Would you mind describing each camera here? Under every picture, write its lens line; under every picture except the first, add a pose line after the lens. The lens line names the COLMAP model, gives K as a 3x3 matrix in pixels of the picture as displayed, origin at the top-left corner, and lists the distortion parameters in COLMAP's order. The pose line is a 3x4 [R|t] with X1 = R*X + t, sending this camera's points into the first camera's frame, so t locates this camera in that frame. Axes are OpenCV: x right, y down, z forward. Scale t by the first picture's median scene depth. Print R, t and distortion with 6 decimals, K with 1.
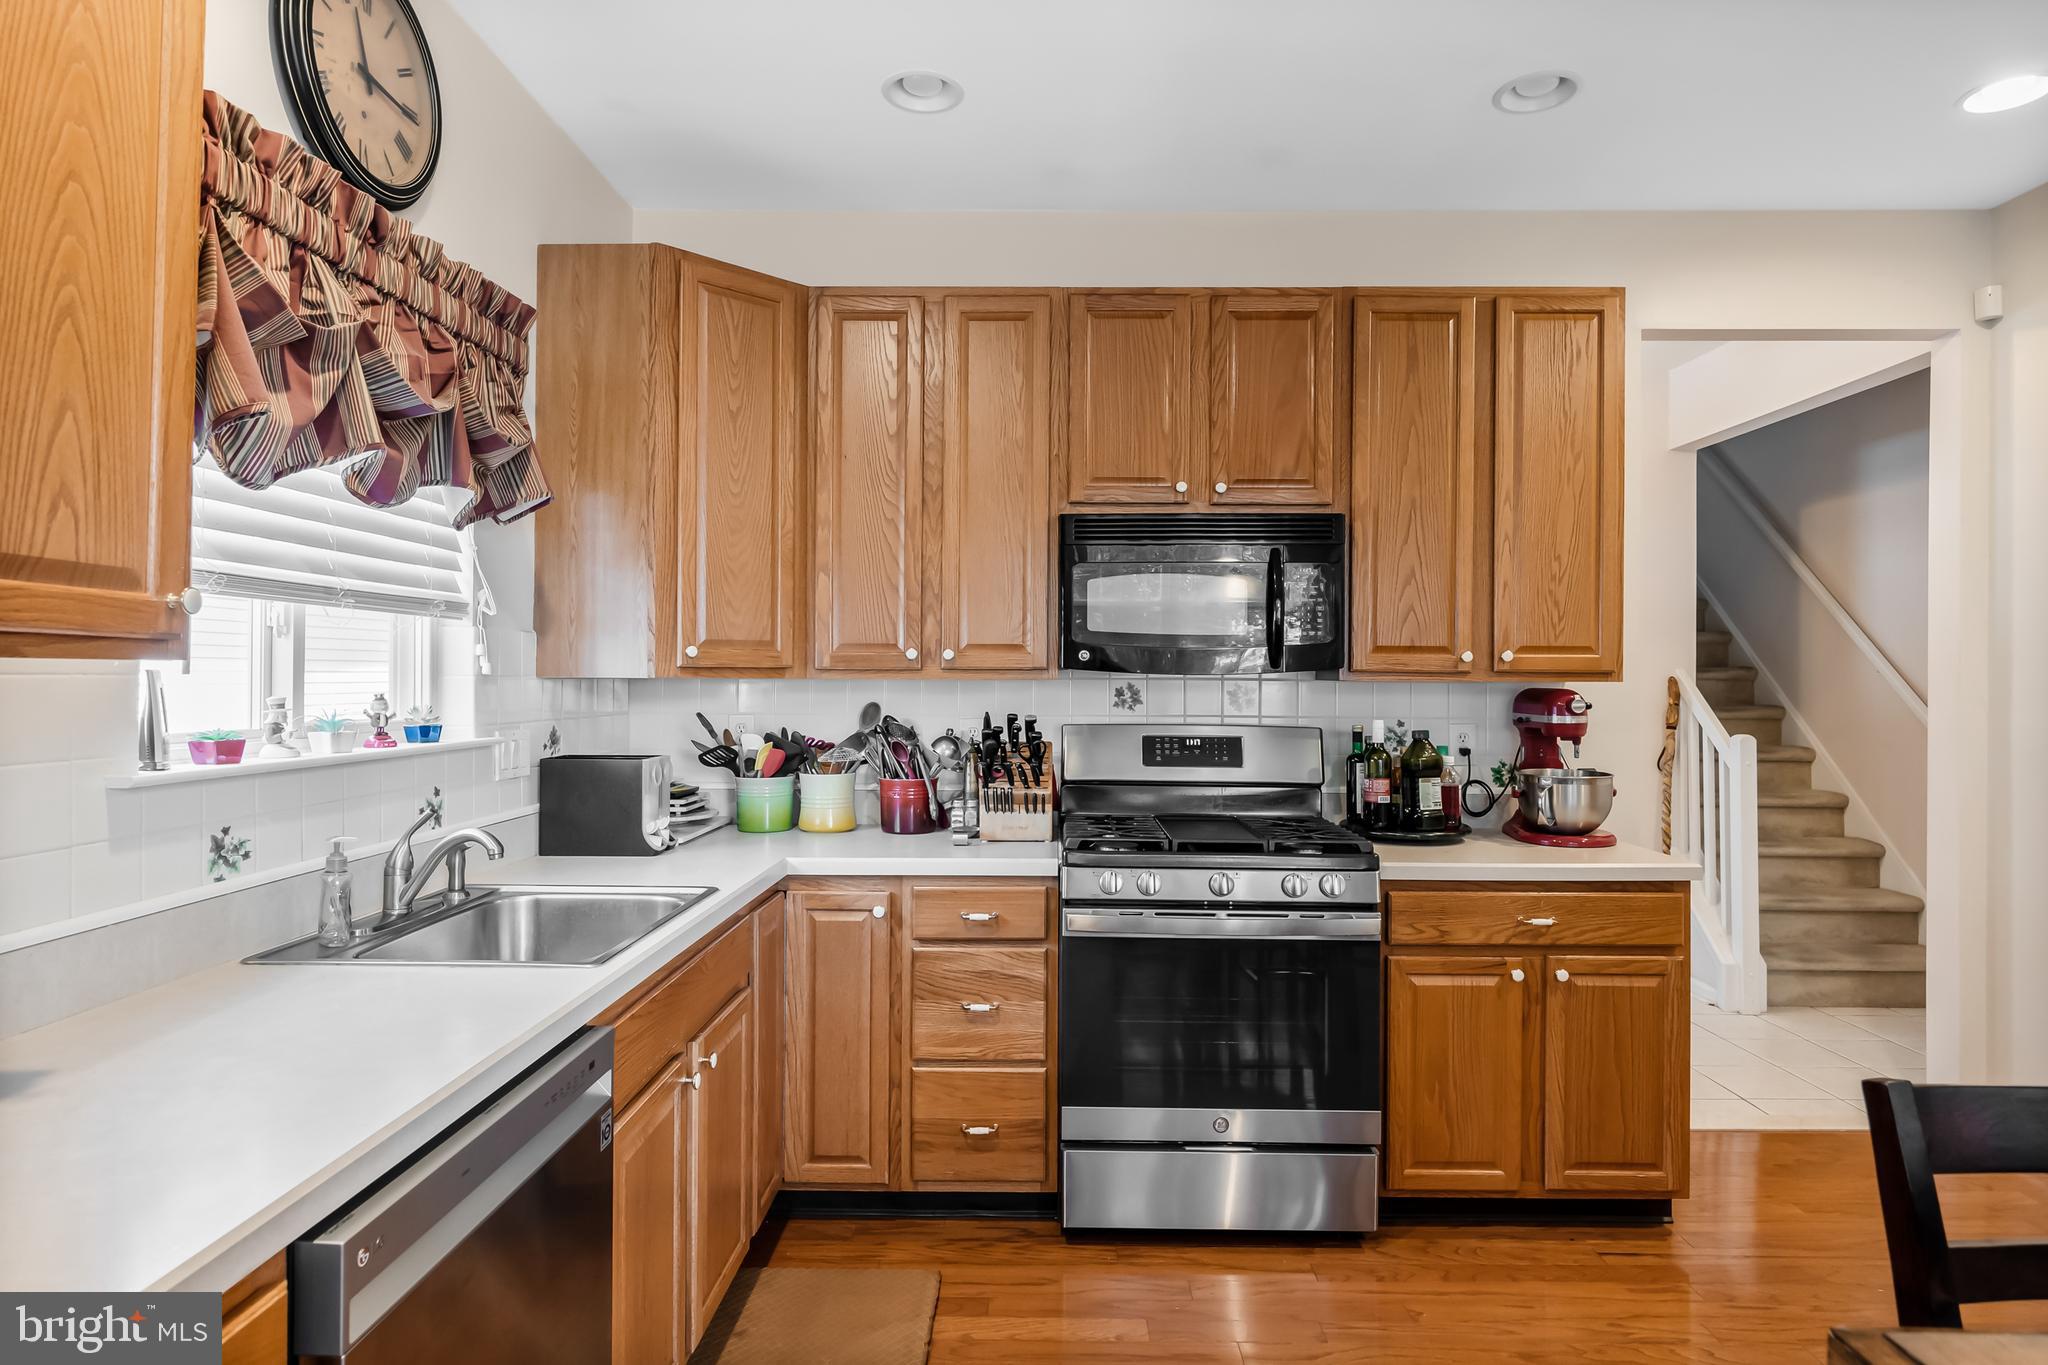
lens RADIAL K [[1082.5, 0, 1060.7], [0, 1082.5, 677.2], [0, 0, 1]] dist [-0.013053, -0.000491]
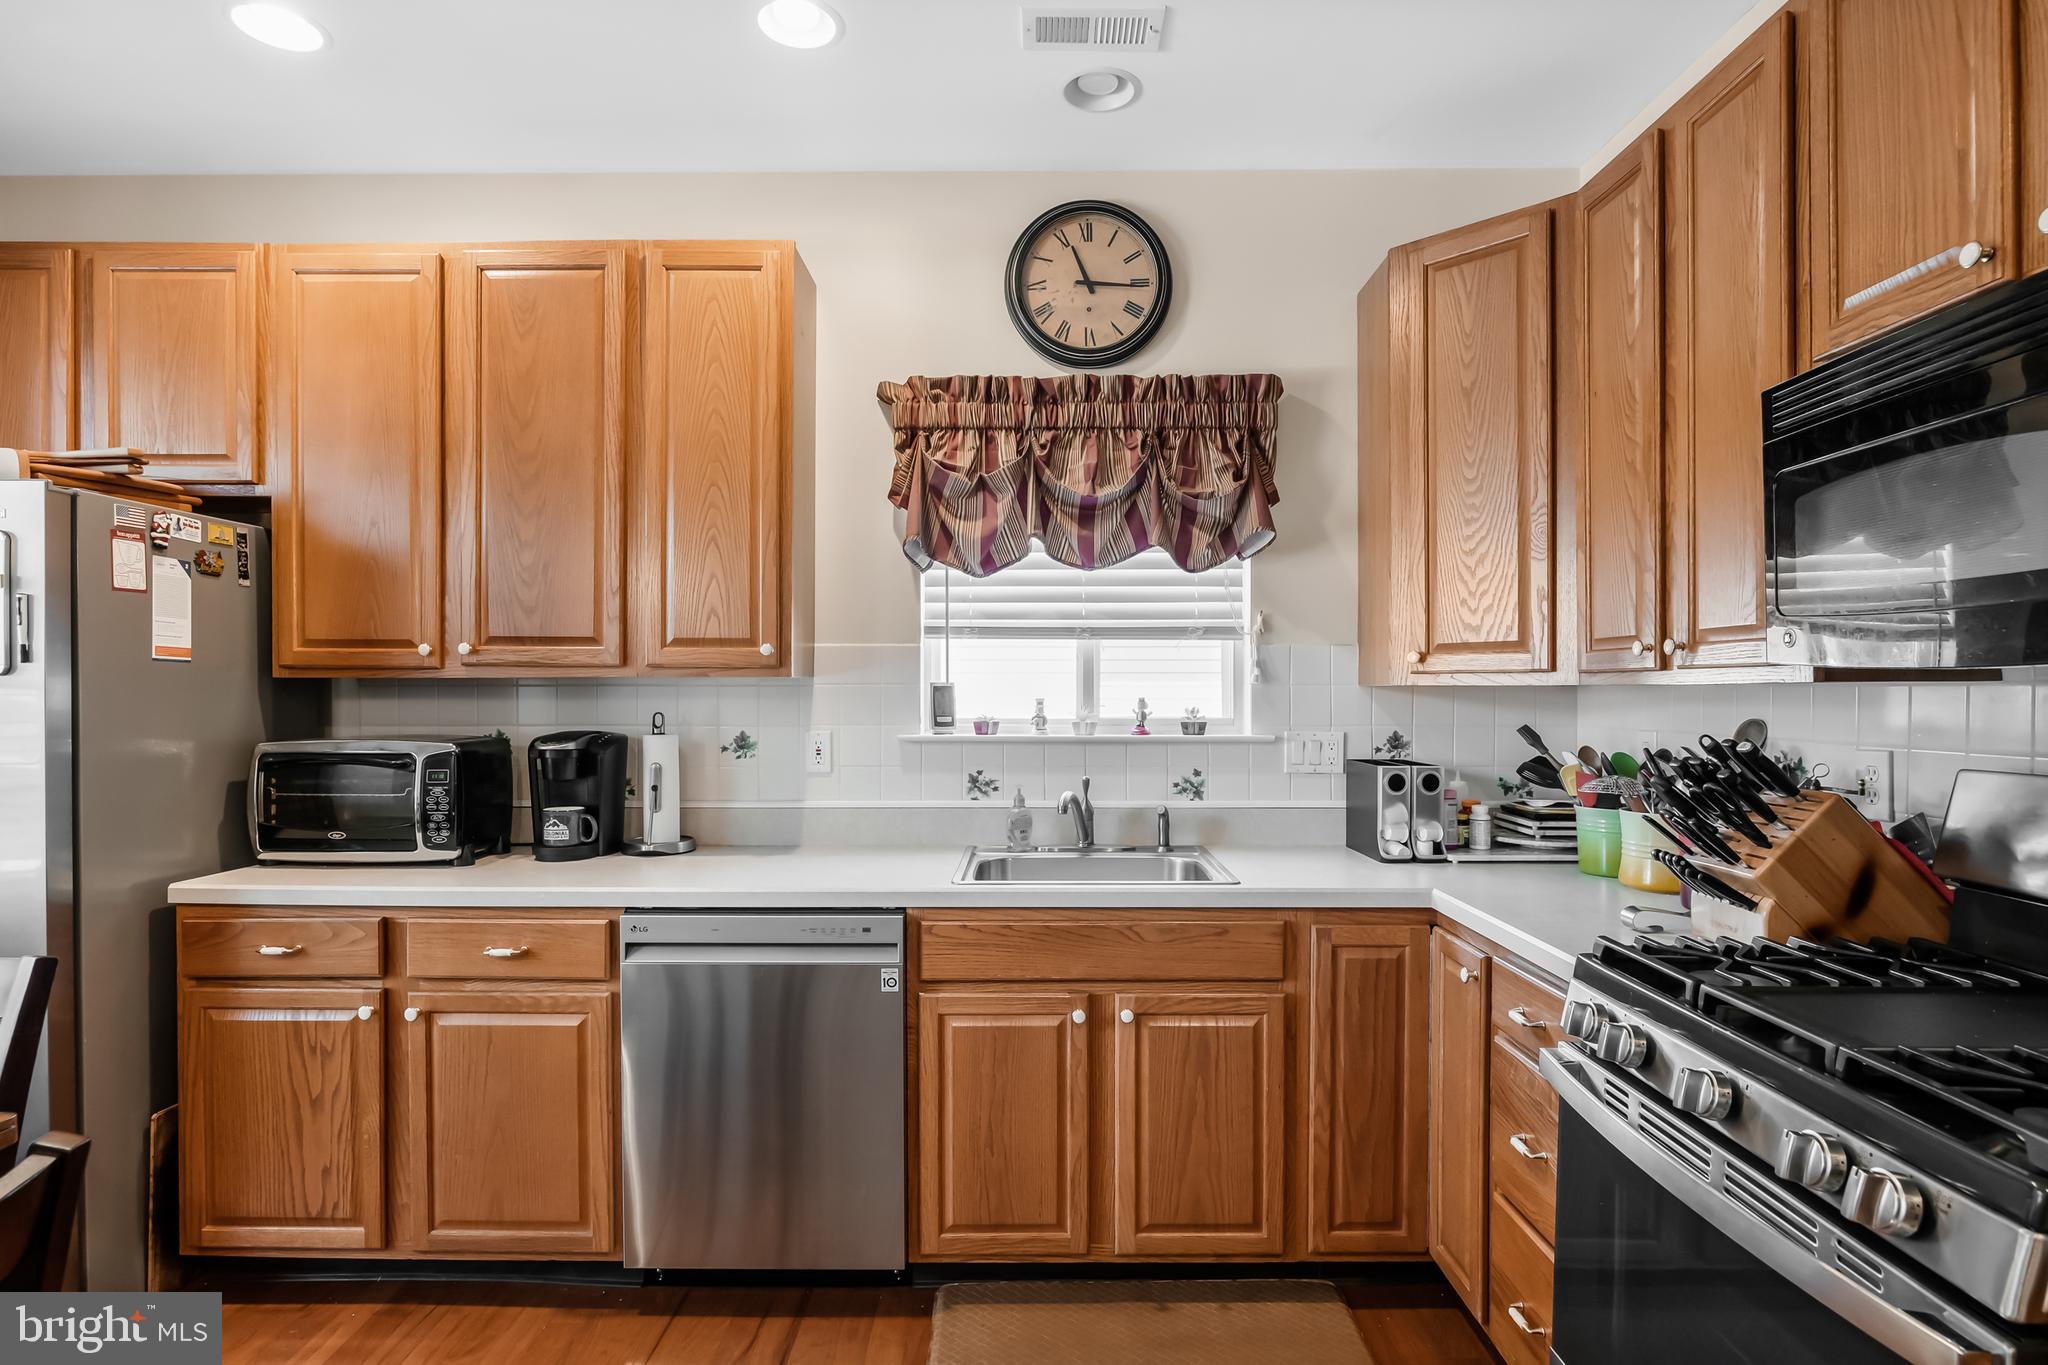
lens RADIAL K [[1082.5, 0, 1048.1], [0, 1082.5, 694.0], [0, 0, 1]] dist [-0.013053, -0.000491]
pose [[0.012130, 0.000311, -0.999926, 0.619665], [-0.000152, 1.000000, 0.000309, 0.008095], [0.999926, 0.000148, 0.012130, 0.671160]]
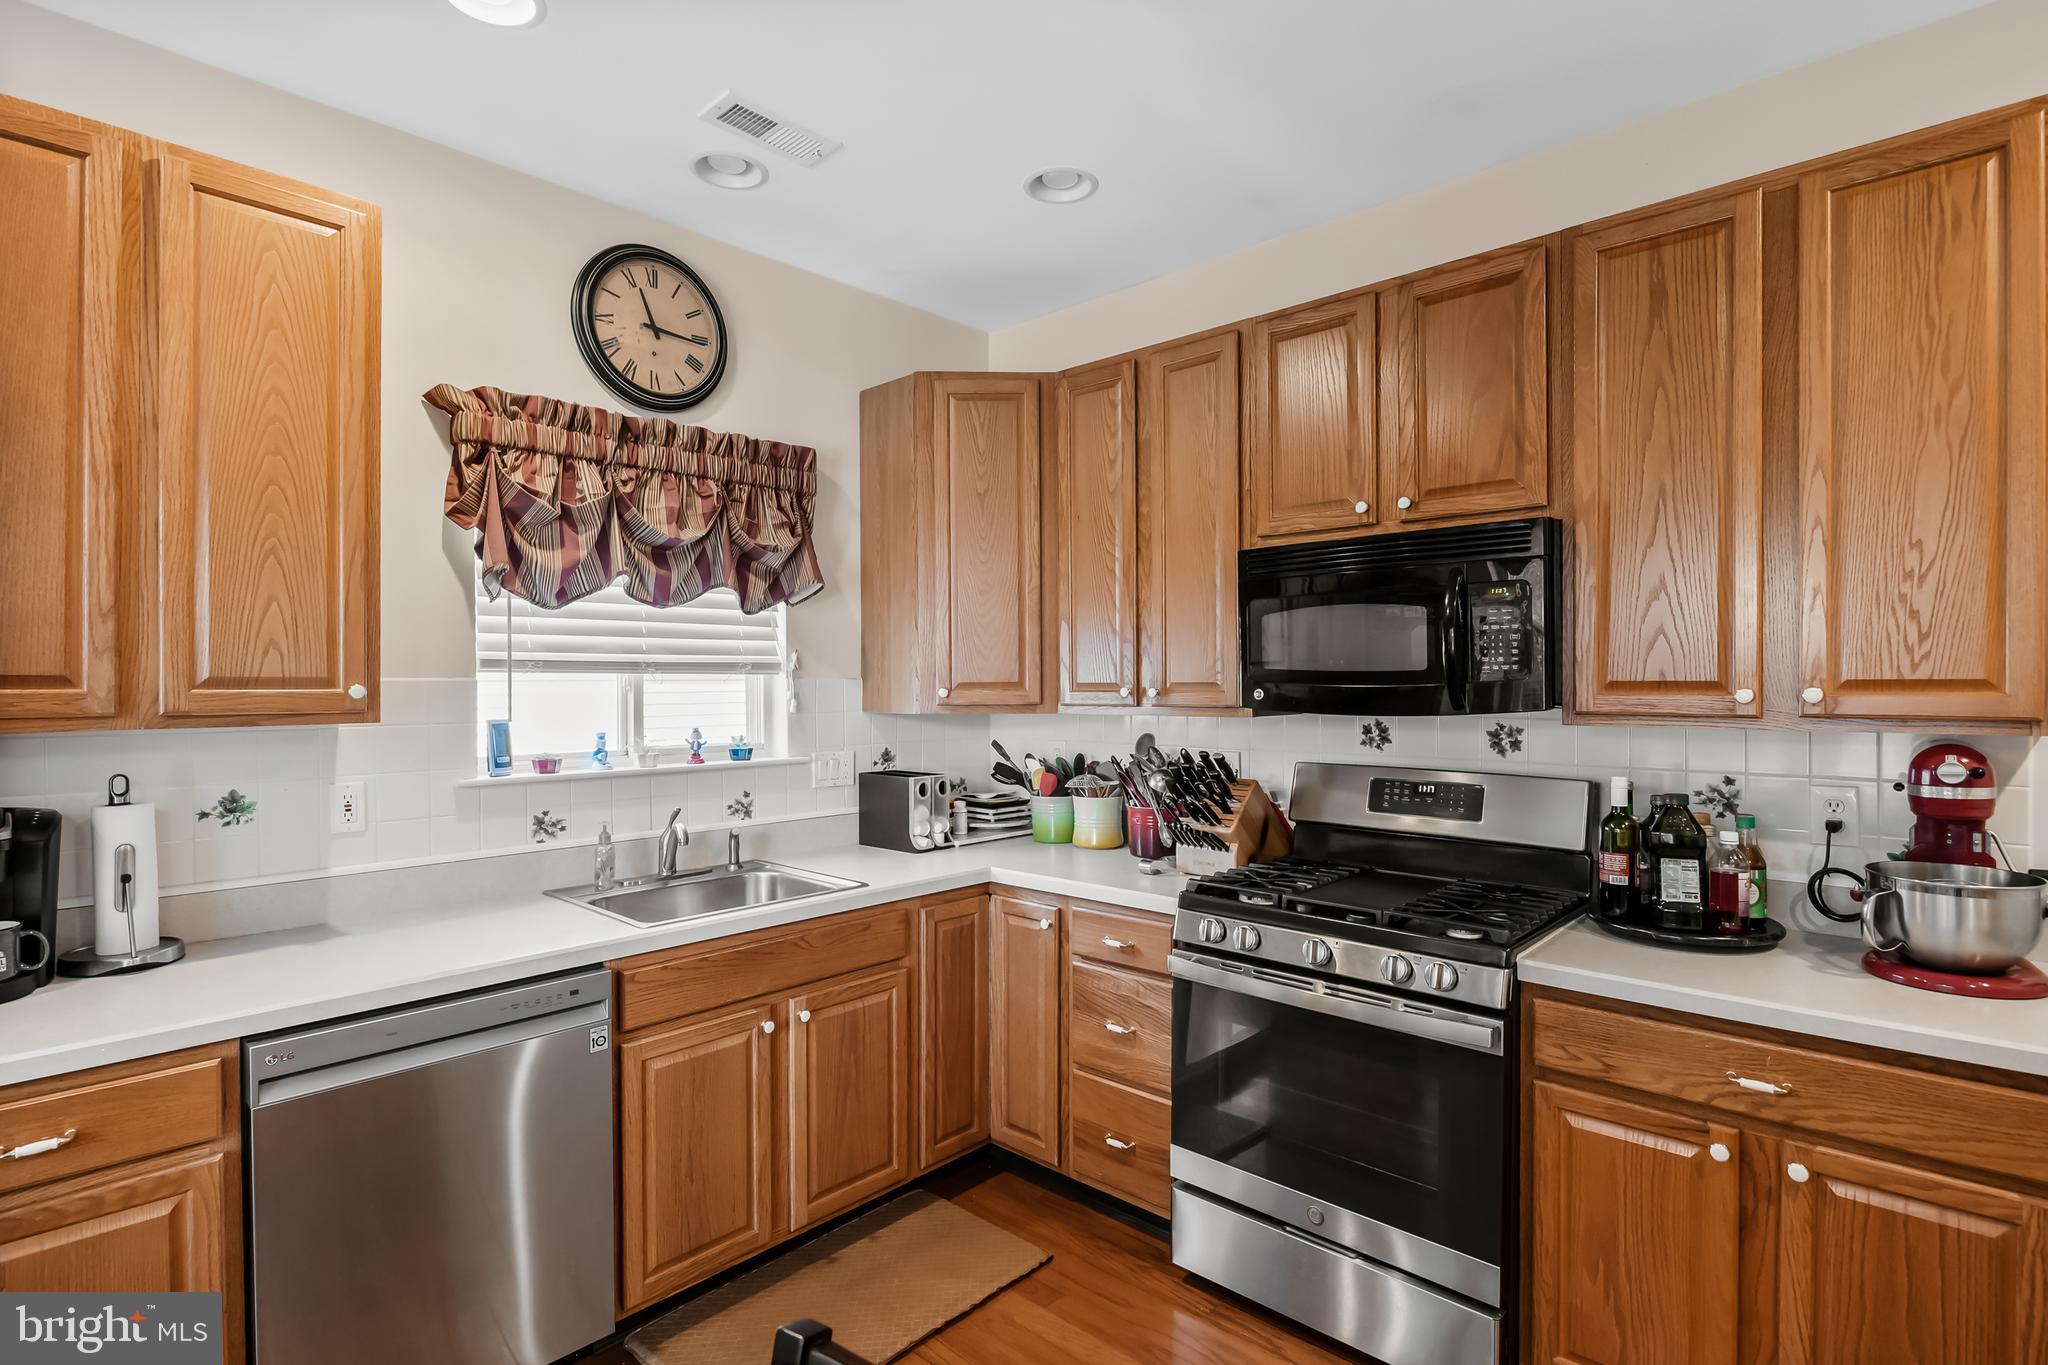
lens RADIAL K [[993.3, 0, 1048.2], [0, 993.3, 691.6], [0, 0, 1]] dist [-0.015646, -0.000150]
pose [[0.745384, -0.001104, -0.666635, 0.519900], [0.006902, 0.999958, 0.006062, -0.031980], [0.666600, -0.009120, 0.745360, 0.228132]]
